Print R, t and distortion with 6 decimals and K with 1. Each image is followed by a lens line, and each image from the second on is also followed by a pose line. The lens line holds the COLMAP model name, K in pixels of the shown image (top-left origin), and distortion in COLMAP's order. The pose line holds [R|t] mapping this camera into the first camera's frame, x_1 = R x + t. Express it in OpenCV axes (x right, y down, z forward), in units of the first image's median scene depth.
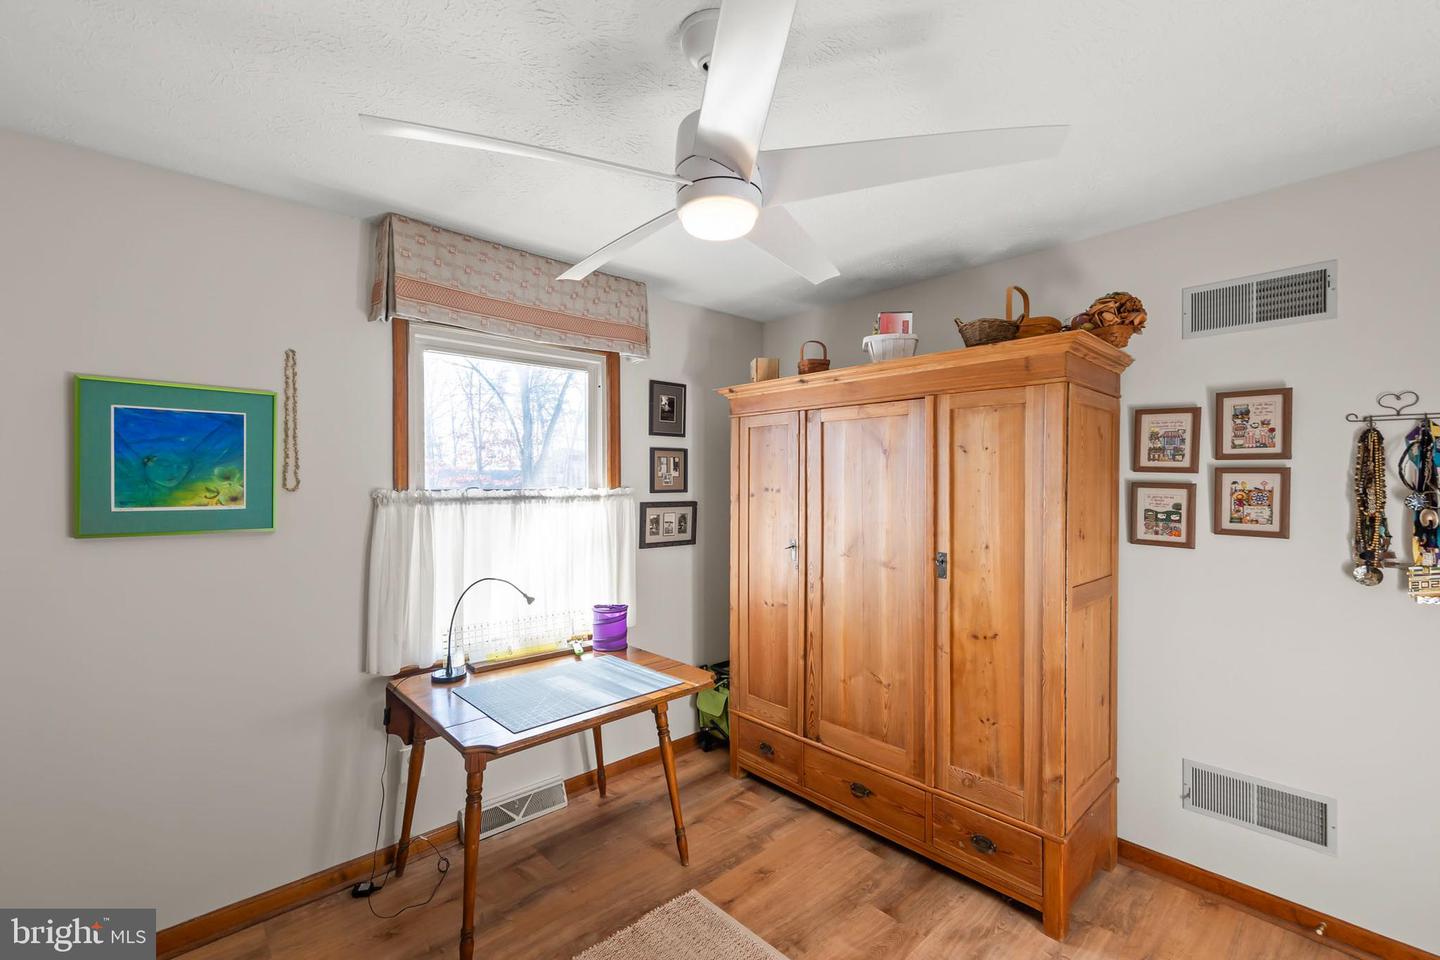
lens RADIAL K [[605.5, 0, 720.4], [0, 605.5, 478.5], [0, 0, 1]] dist [0.013202, -0.000591]
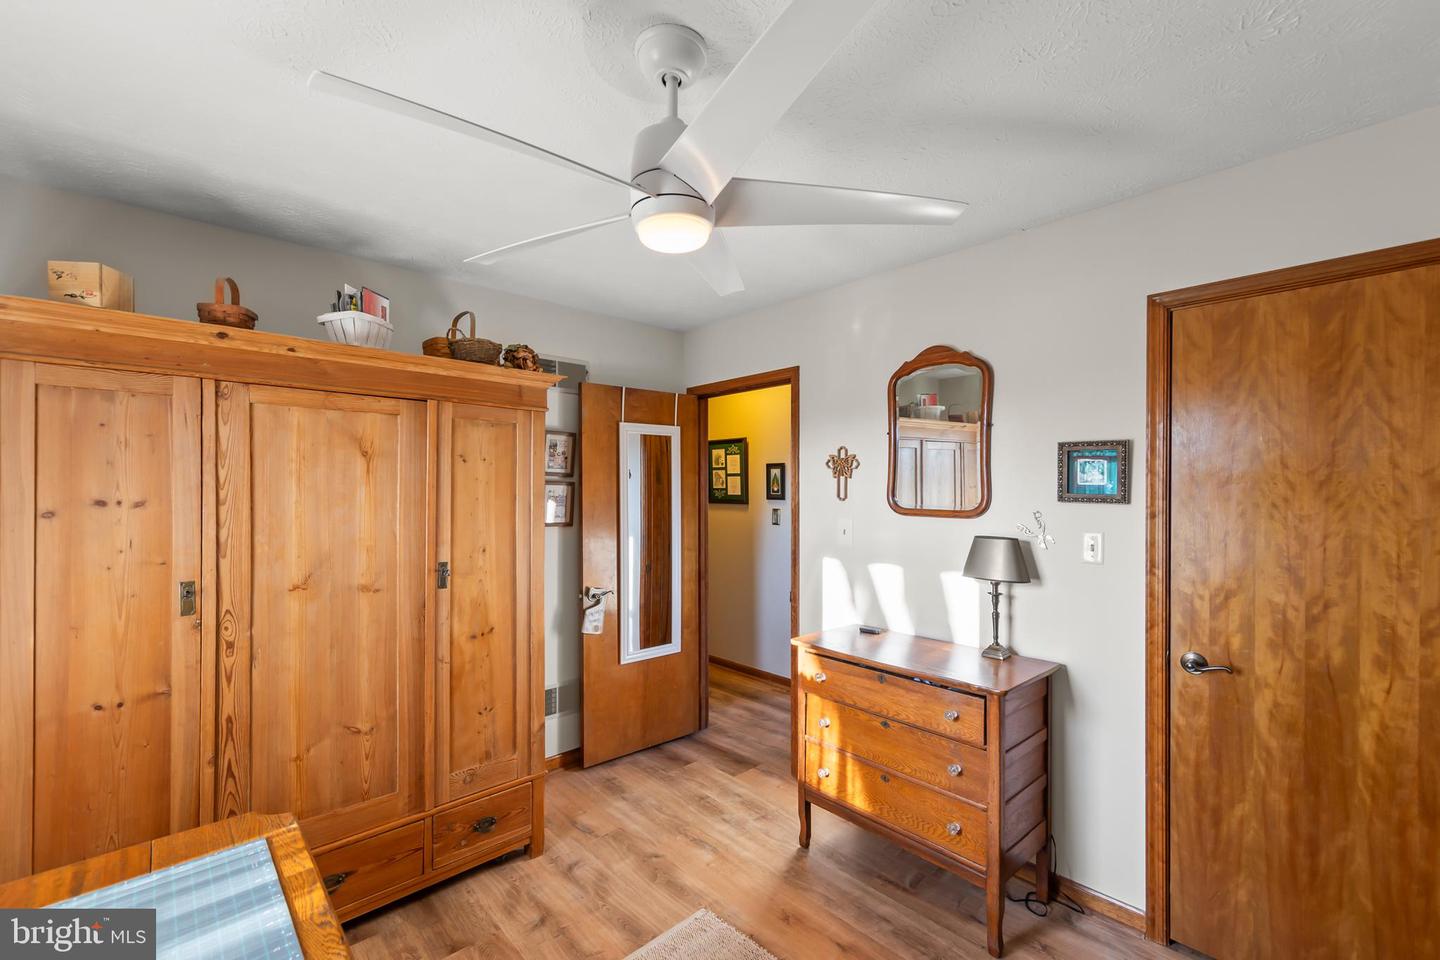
lens RADIAL K [[605.5, 0, 720.4], [0, 605.5, 478.5], [0, 0, 1]] dist [0.013202, -0.000591]
pose [[0.011663, 0.019223, 0.999747, -0.630557], [-0.013010, 0.999733, -0.019071, -0.000855], [-0.999847, -0.012785, 0.011910, 0.552651]]
